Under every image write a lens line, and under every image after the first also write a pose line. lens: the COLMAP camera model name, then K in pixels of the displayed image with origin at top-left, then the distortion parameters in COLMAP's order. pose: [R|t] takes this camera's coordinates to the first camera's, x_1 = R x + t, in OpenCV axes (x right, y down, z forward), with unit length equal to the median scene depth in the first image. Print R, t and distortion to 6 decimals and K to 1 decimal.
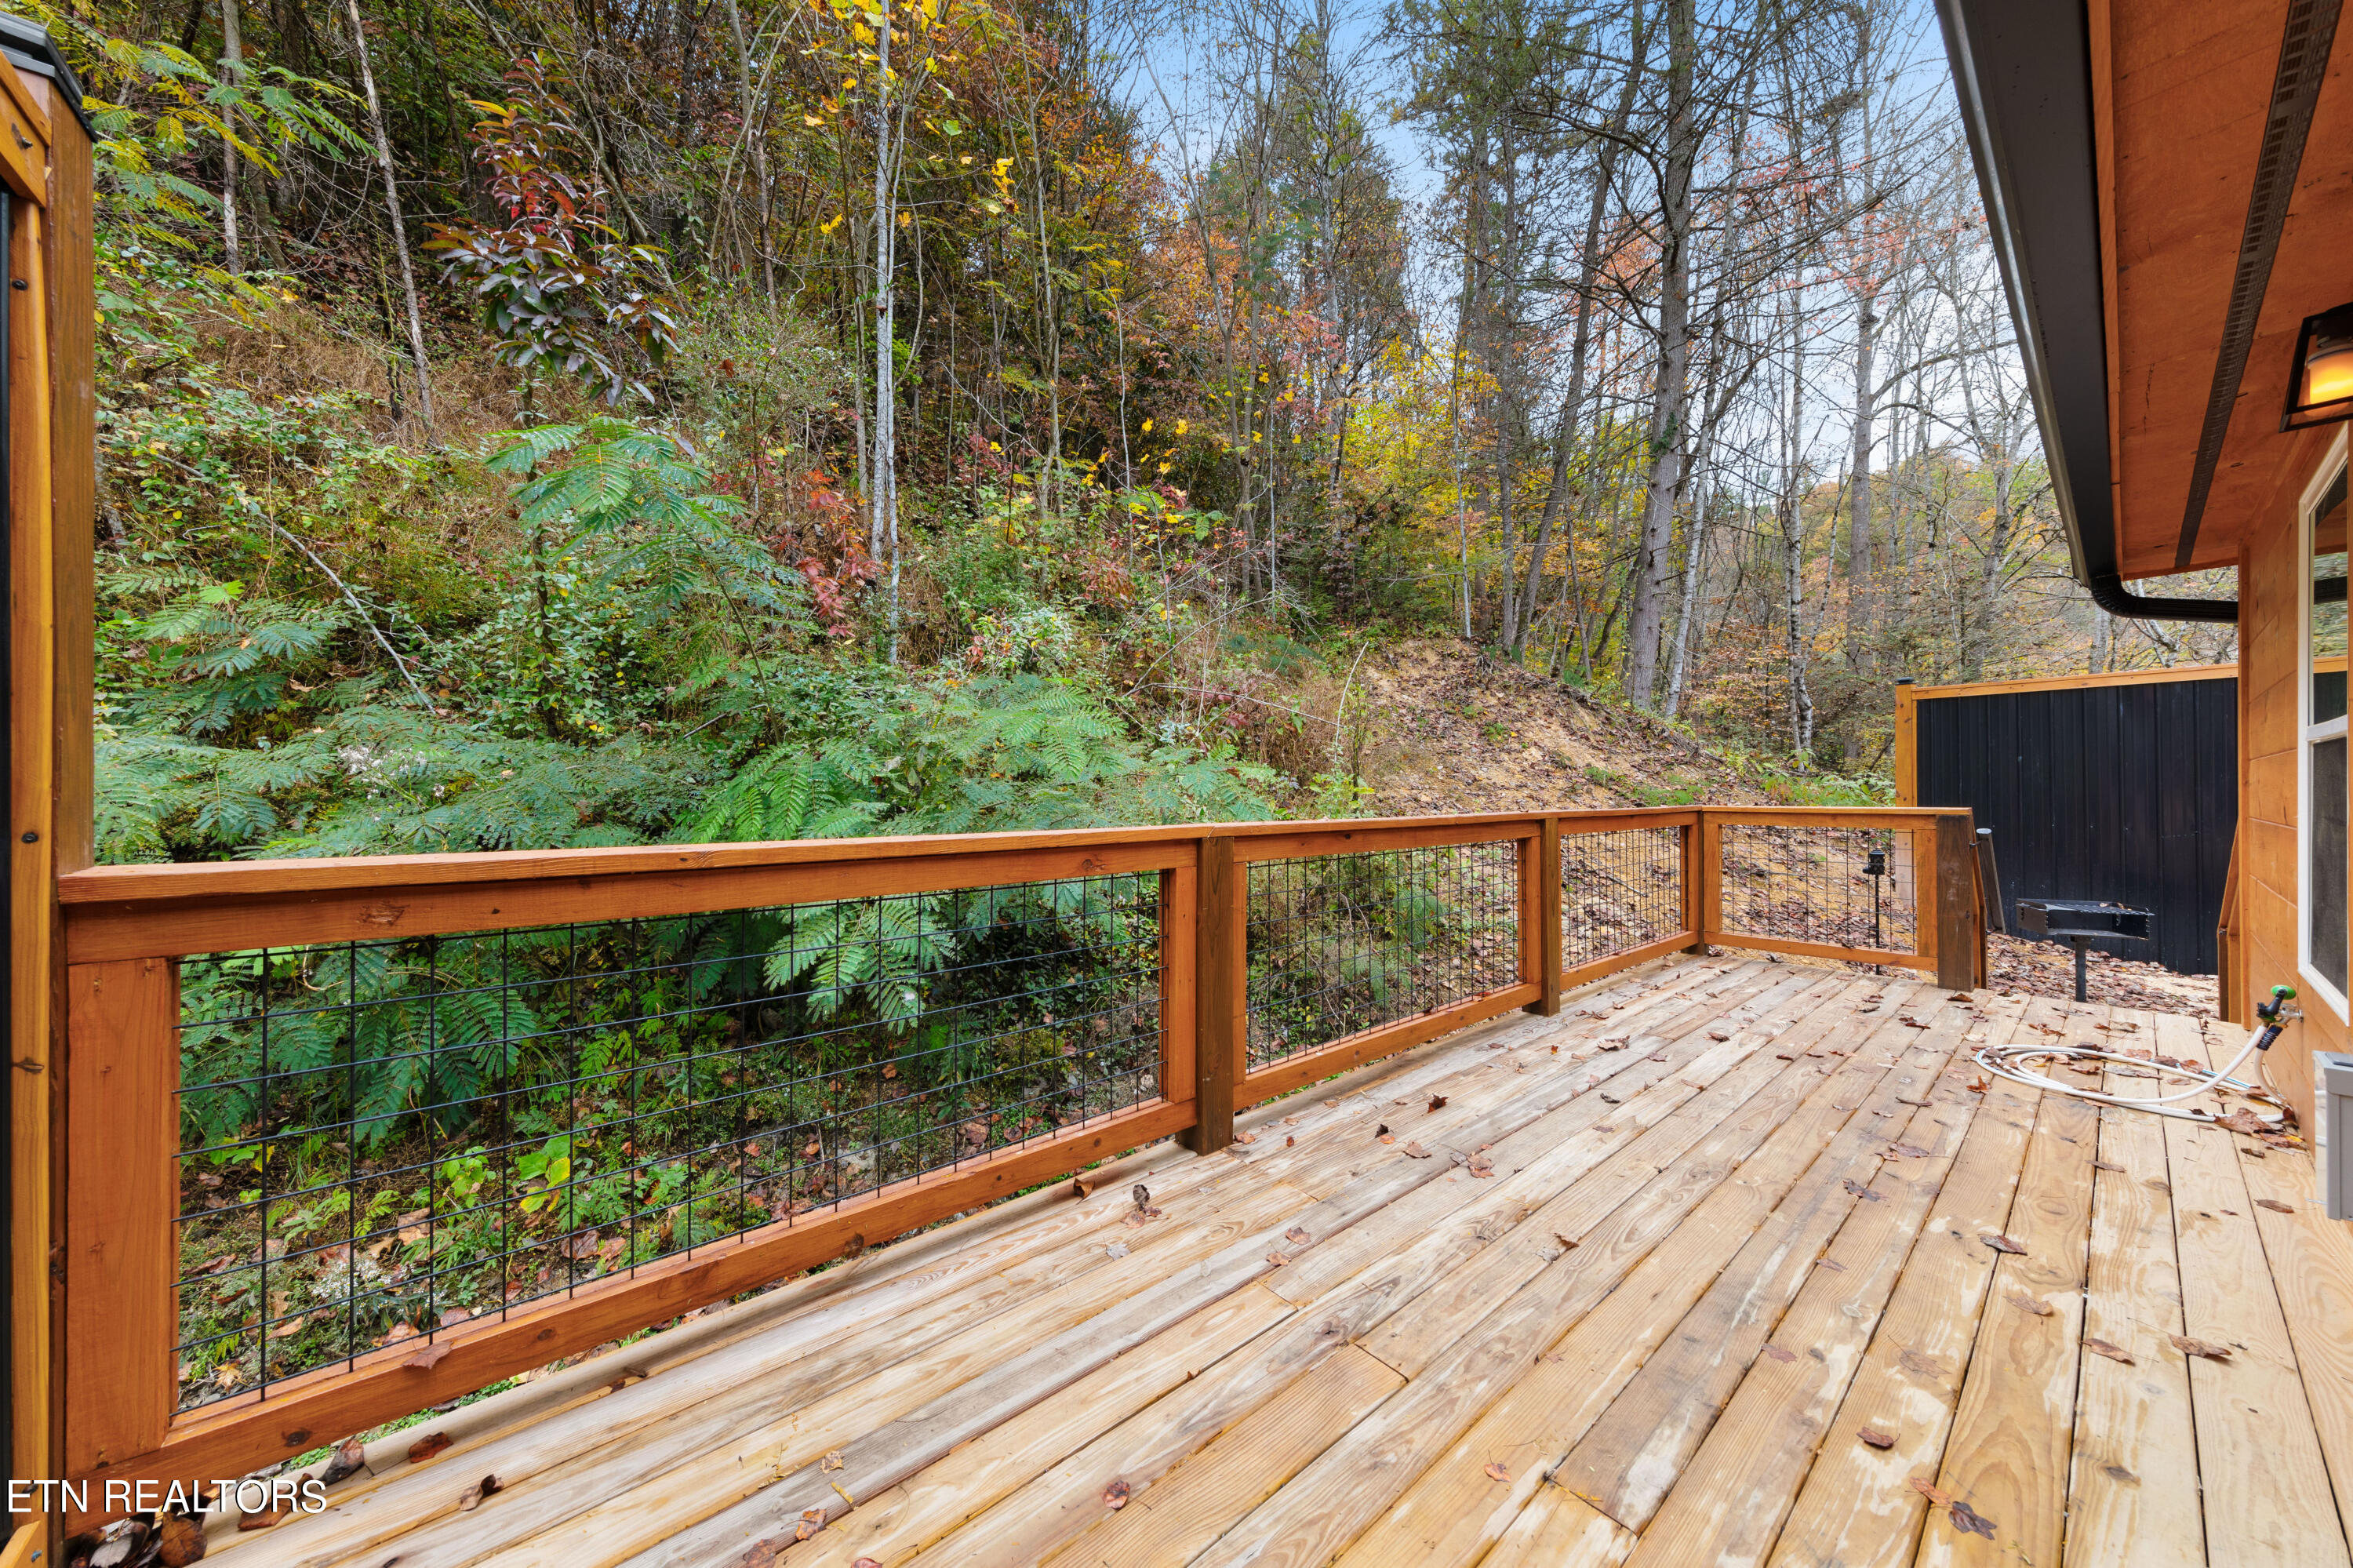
lens RADIAL K [[806.9, 0, 1176.2], [0, 806.9, 782.7], [0, 0, 1]] dist [0.001139, 0.000126]
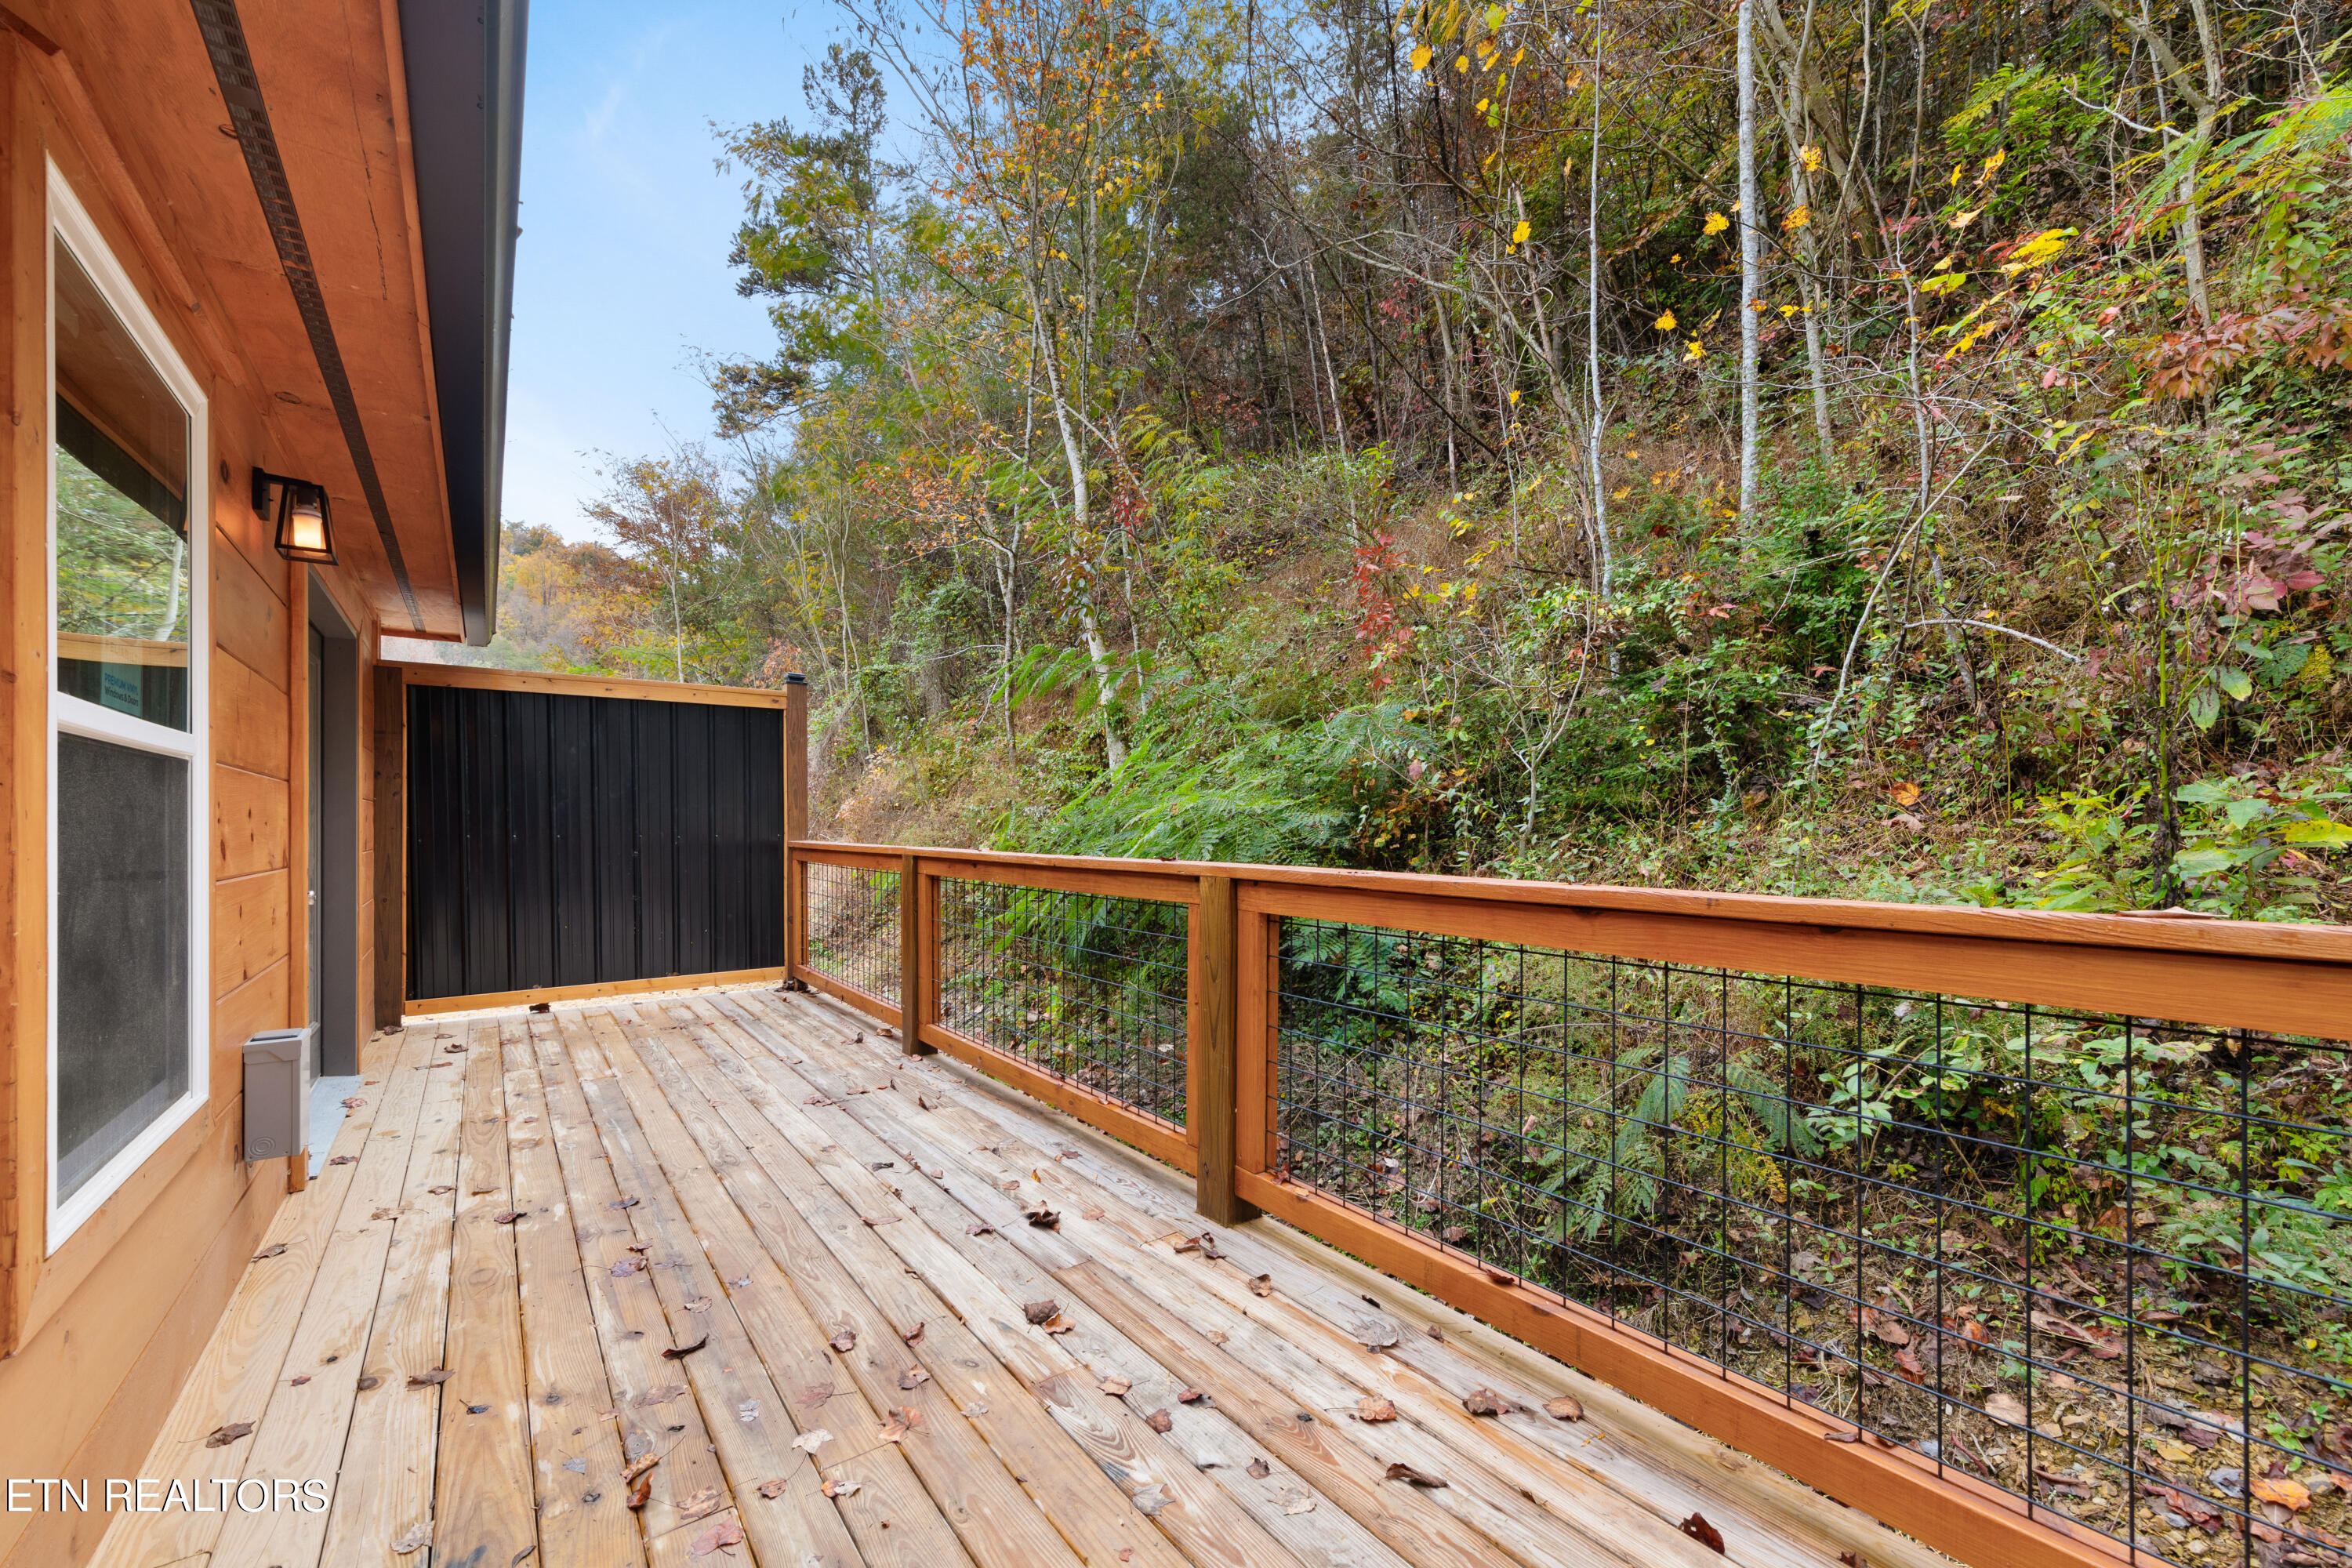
lens RADIAL K [[881.6, 0, 1169.9], [0, 881.6, 823.5], [0, 0, 1]] dist [-0.000730, -0.000080]
pose [[-0.040867, 0.002367, -0.999162, 1.594415], [0.000453, 0.999997, 0.002350, -0.012891], [0.999165, -0.000357, -0.040868, 1.413721]]
